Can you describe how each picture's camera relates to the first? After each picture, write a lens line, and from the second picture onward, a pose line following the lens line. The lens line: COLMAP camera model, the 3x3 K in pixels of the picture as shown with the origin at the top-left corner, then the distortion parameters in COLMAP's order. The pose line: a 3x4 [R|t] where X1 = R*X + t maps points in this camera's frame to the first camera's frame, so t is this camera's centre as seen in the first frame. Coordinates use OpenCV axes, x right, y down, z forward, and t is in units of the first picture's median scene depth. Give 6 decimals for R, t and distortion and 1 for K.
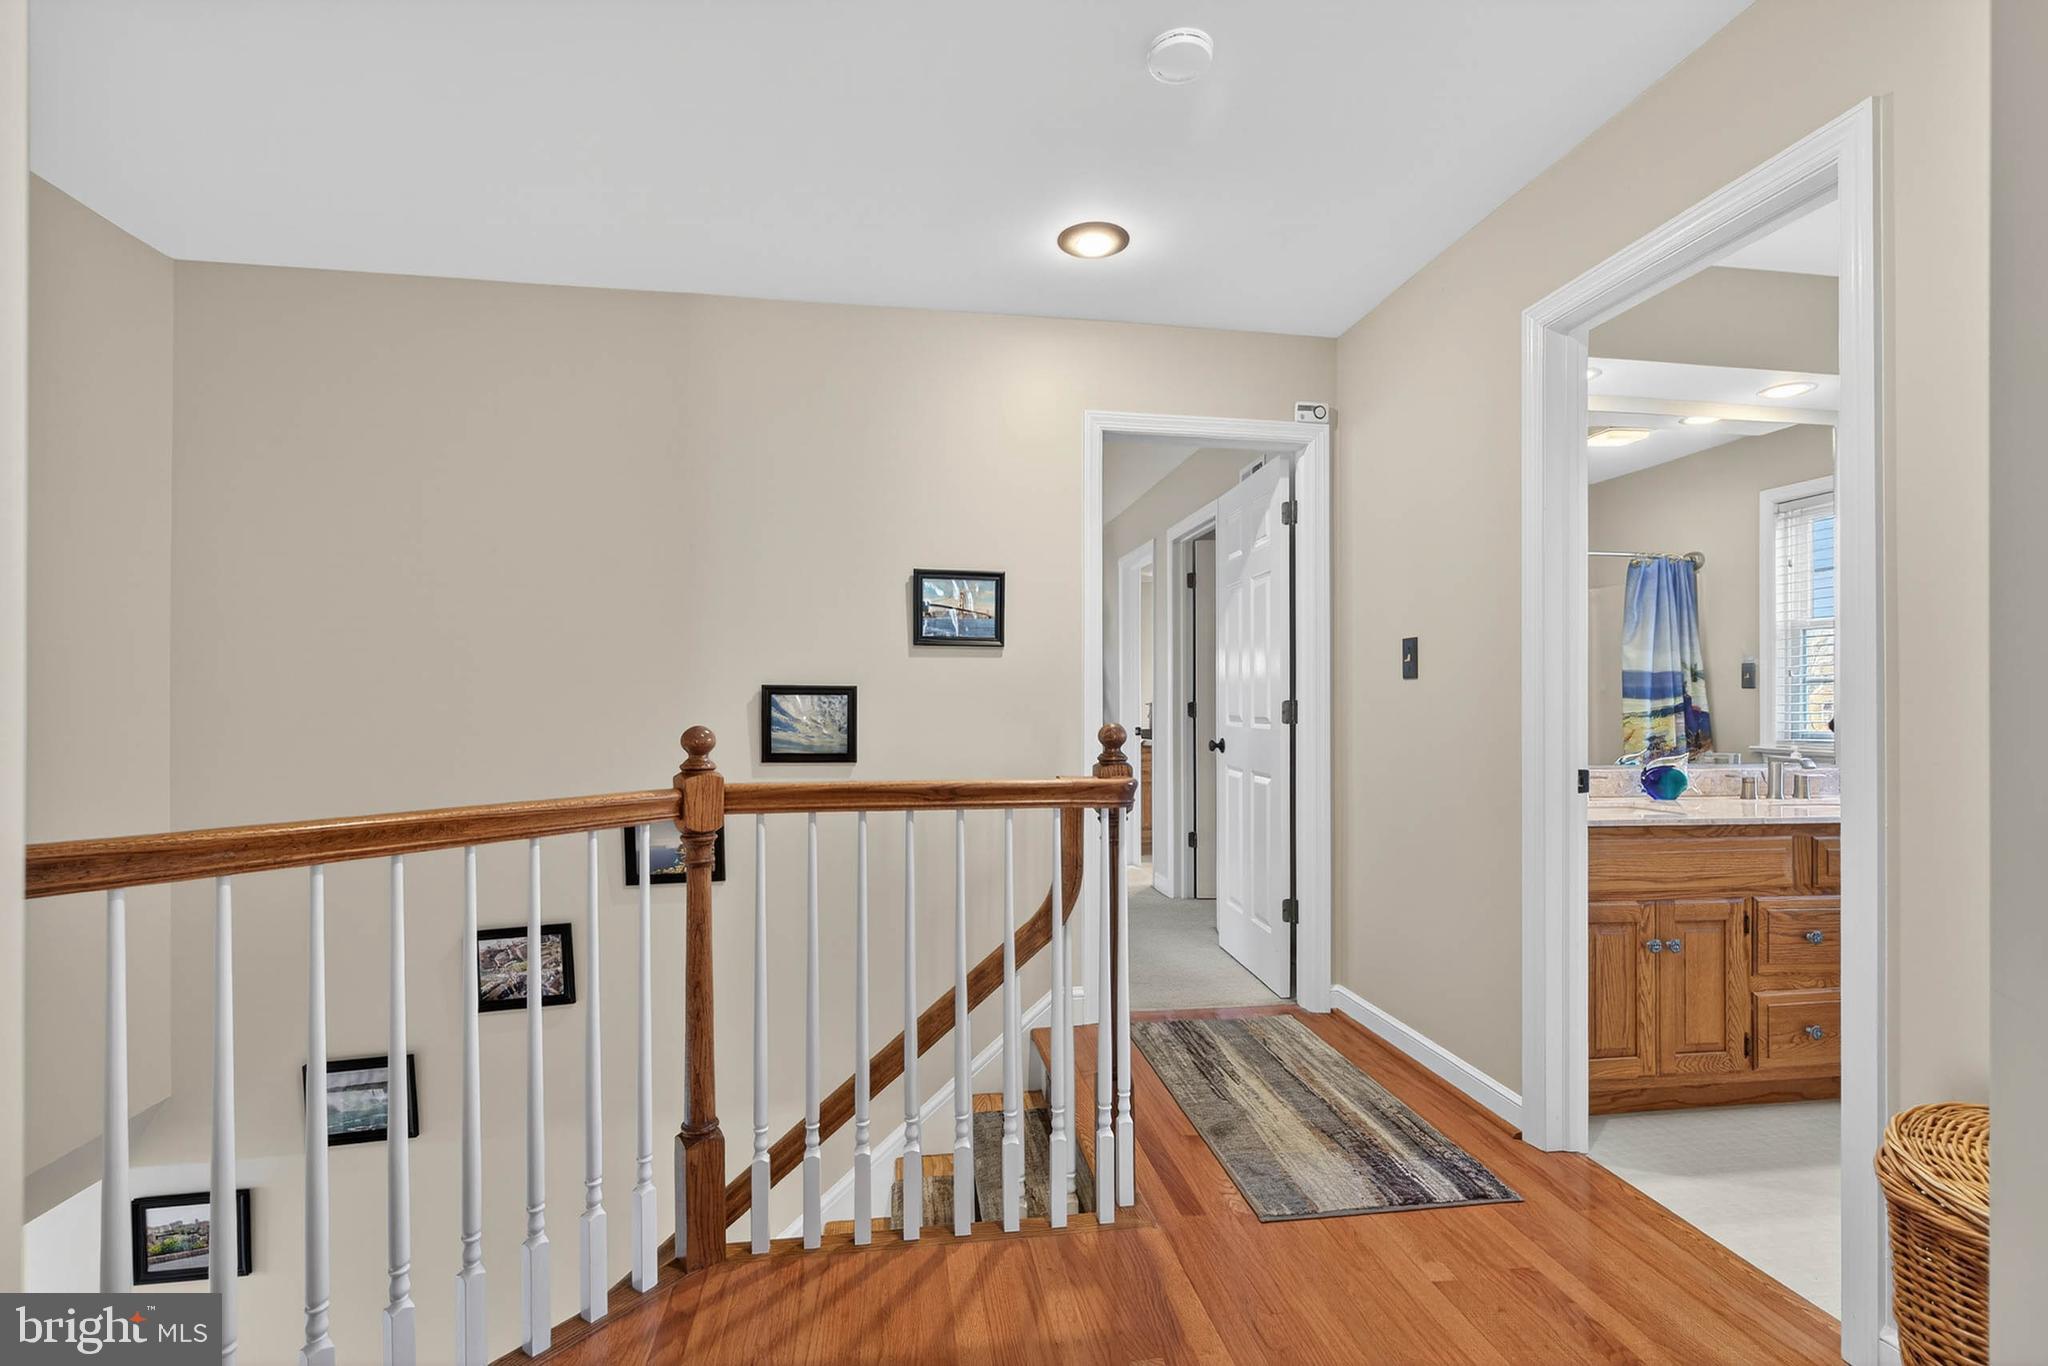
lens RADIAL K [[921.2, 0, 1029.4], [0, 921.2, 705.0], [0, 0, 1]] dist [-0.003596, 0.000149]
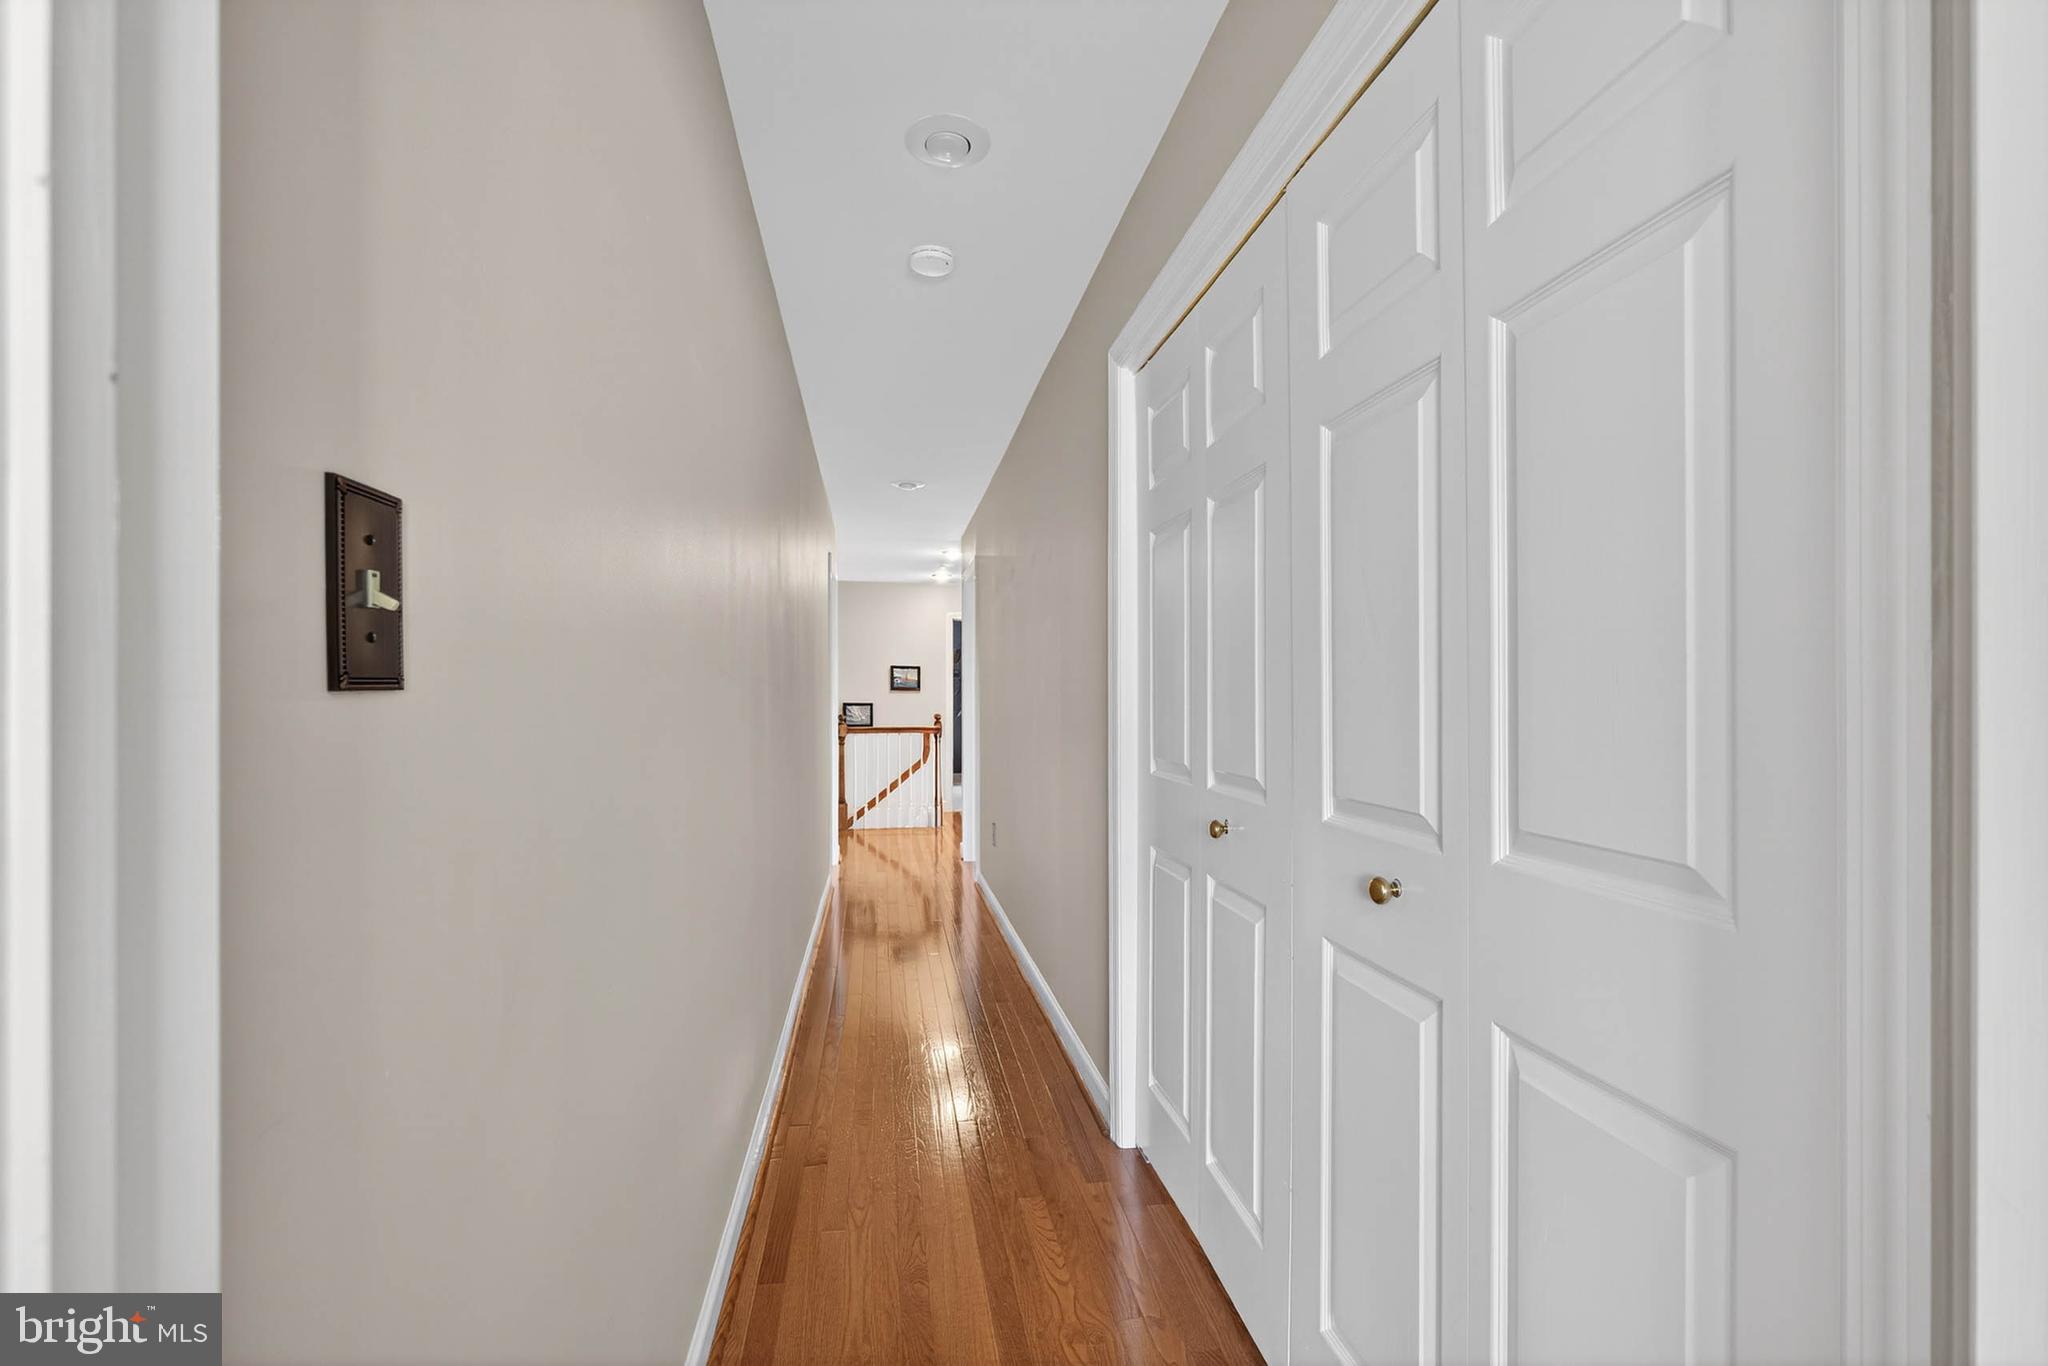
lens RADIAL K [[921.2, 0, 1029.4], [0, 921.2, 705.0], [0, 0, 1]] dist [-0.003596, 0.000149]
pose [[0.999919, -0.002836, 0.012410, 0.324640], [0.002890, 0.999986, -0.004332, 0.000421], [-0.012397, 0.004367, 0.999914, -2.262430]]
